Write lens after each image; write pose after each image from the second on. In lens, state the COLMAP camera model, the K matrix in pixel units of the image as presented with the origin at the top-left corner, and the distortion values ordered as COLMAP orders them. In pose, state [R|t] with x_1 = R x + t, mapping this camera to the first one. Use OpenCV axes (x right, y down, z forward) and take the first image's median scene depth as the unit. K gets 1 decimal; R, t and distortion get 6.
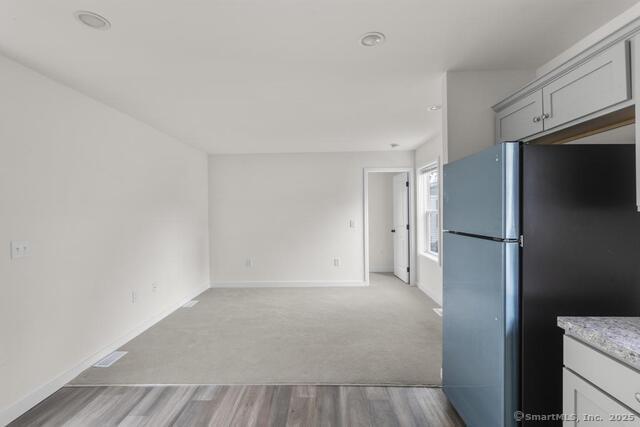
lens RADIAL K [[295.6, 0, 320.9], [0, 295.6, 214.7], [0, 0, 1]] dist [-0.010390, -0.000464]
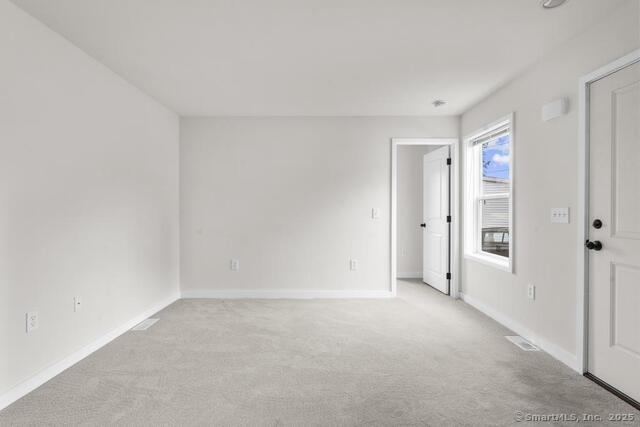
lens RADIAL K [[305.6, 0, 318.1], [0, 305.6, 213.1], [0, 0, 1]] dist [0.005606, 0.000921]
pose [[0.999865, 0.012869, 0.010216, -0.050282], [-0.012817, 0.999904, -0.005197, 0.040824], [-0.010282, 0.005065, 0.999934, 0.265825]]
